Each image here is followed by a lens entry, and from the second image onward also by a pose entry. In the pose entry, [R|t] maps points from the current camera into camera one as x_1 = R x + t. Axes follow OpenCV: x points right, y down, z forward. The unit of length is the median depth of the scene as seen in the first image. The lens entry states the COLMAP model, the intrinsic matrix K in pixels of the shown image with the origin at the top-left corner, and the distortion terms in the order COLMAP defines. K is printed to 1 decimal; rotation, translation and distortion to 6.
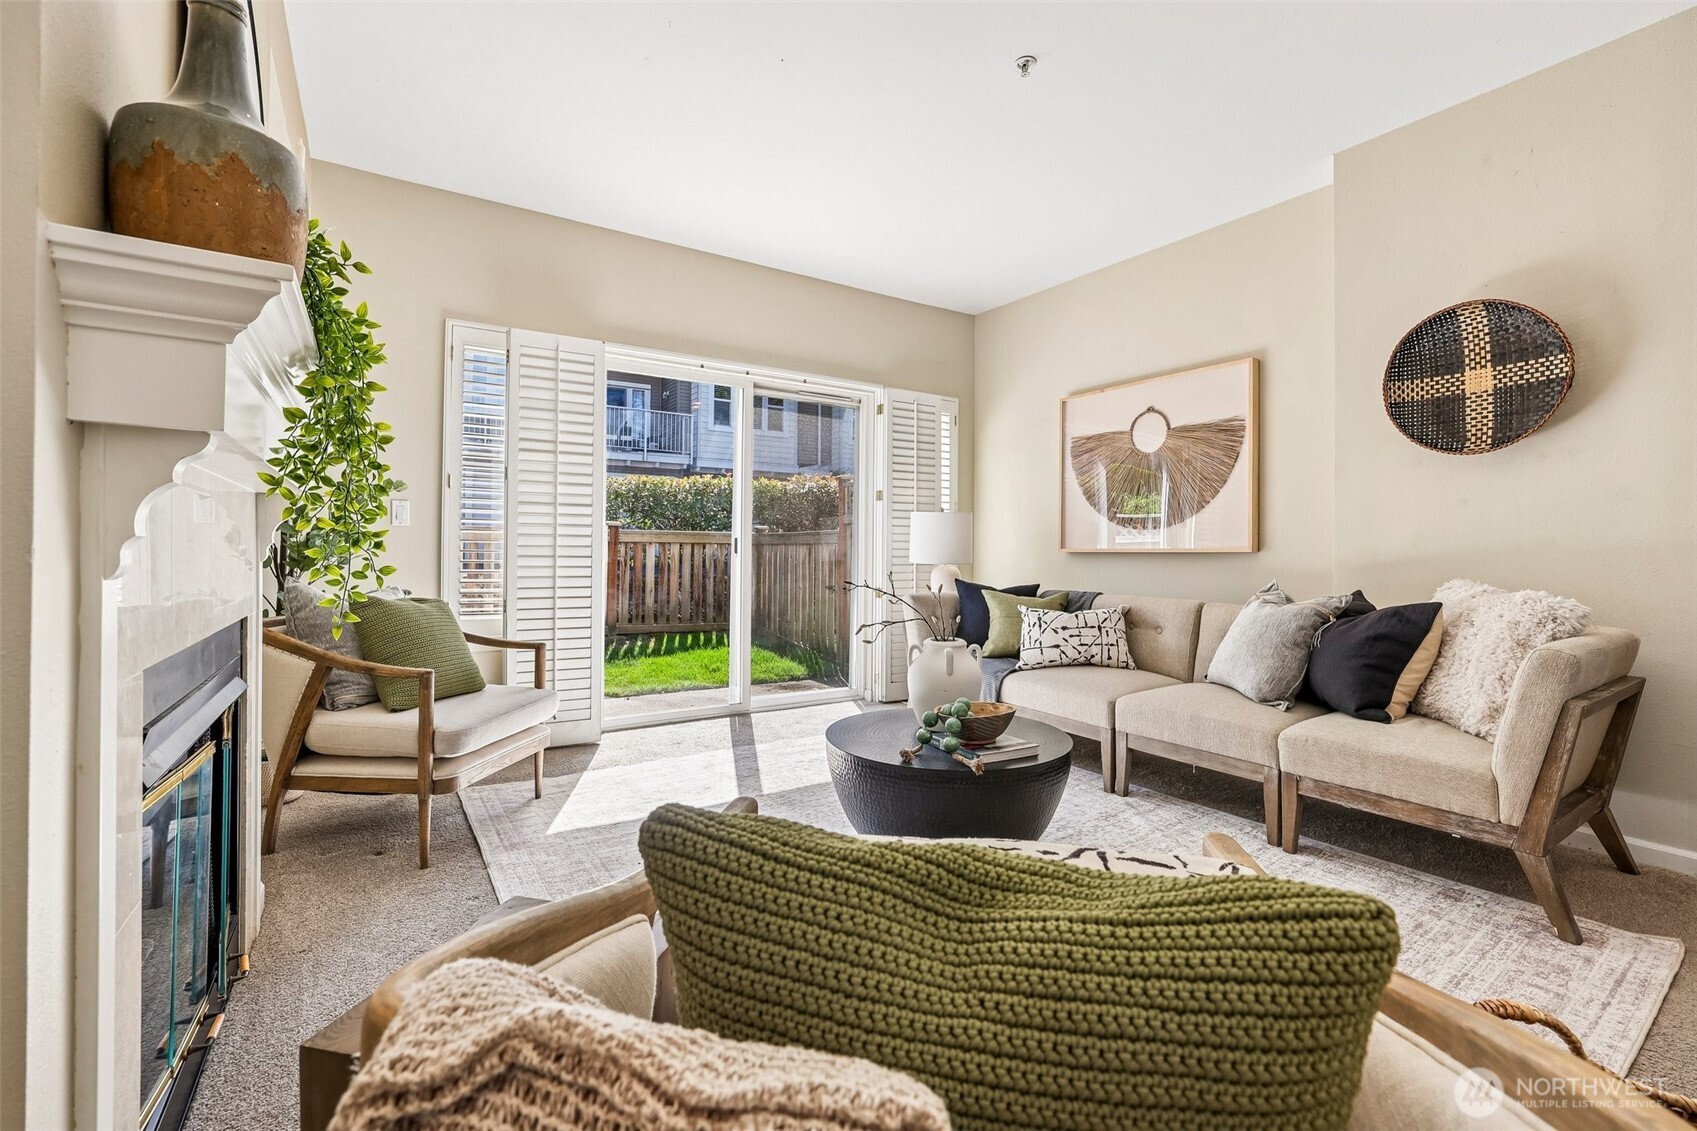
lens RADIAL K [[742.6, 0, 848.3], [0, 742.6, 556.7], [0, 0, 1]] dist [-0.002494, -0.000110]
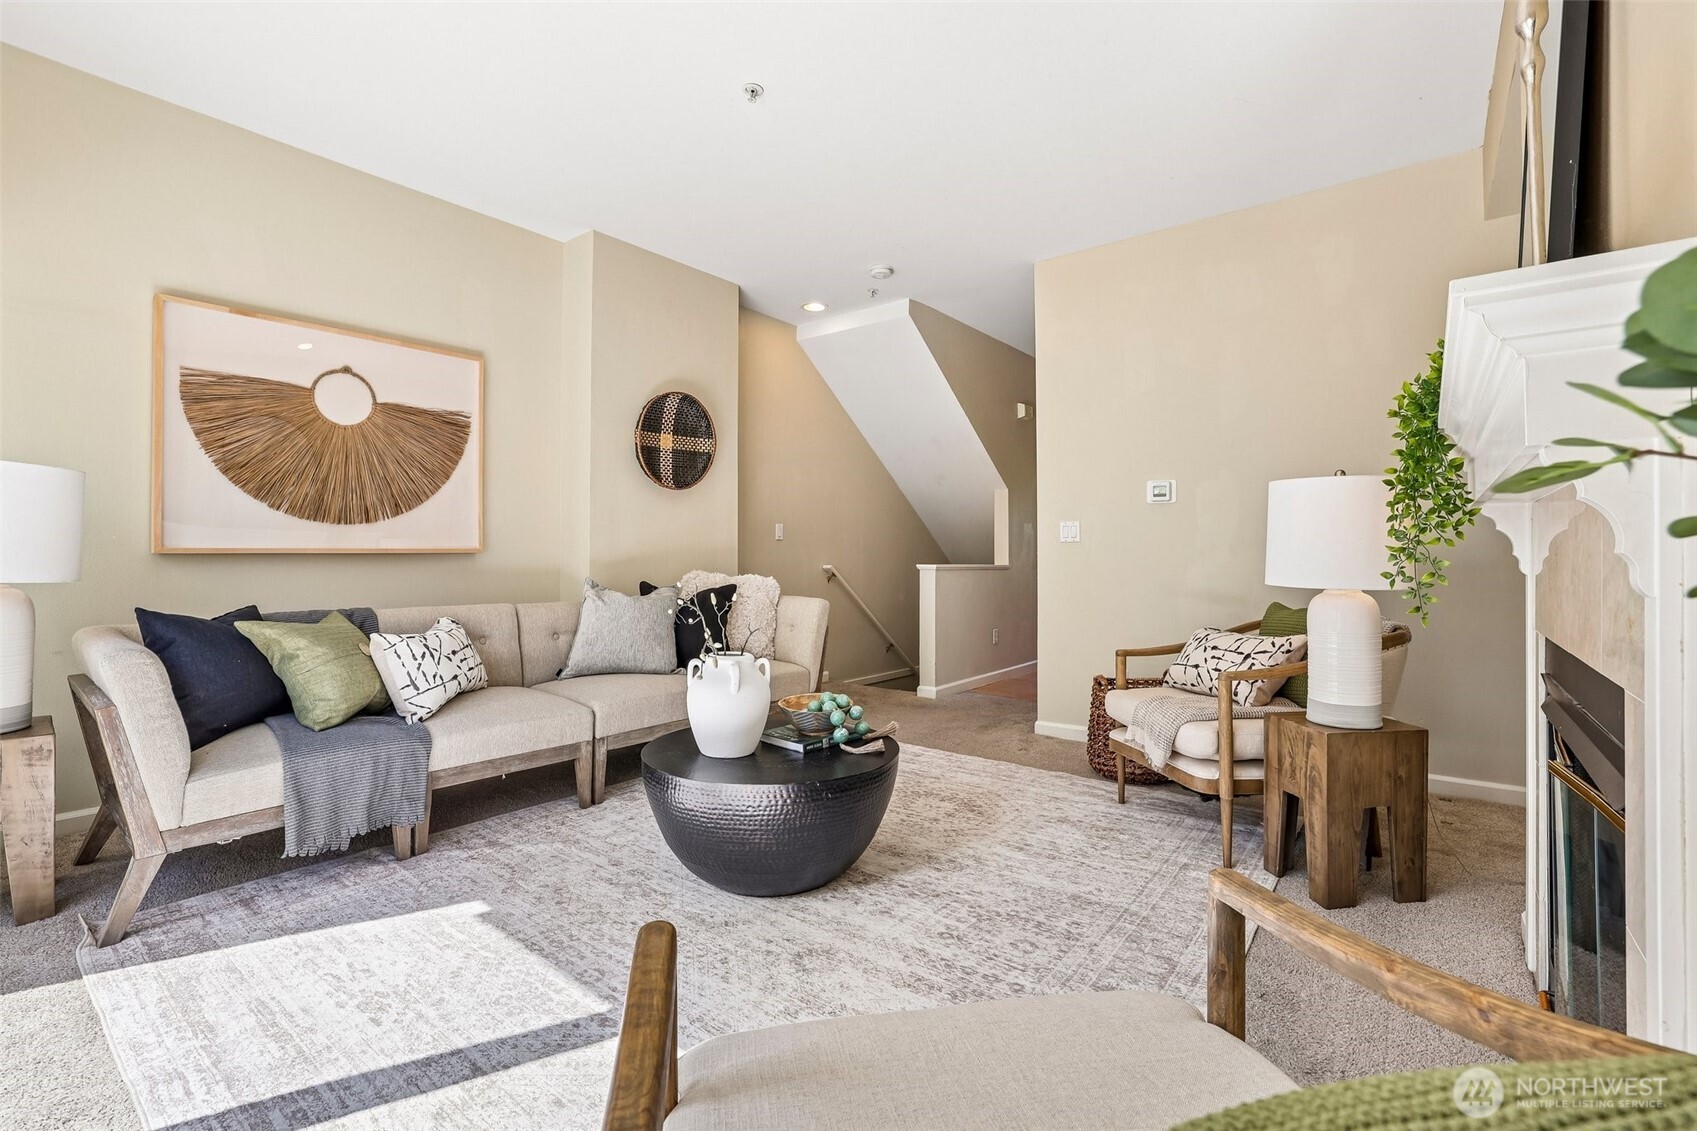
lens RADIAL K [[742.6, 0, 849.1], [0, 742.6, 556.2], [0, 0, 1]] dist [-0.002494, -0.000110]
pose [[-0.278956, -0.014303, 0.960197, -0.563711], [-0.004820, 0.999897, 0.013495, -0.017170], [-0.960292, -0.000864, -0.278997, 0.812452]]
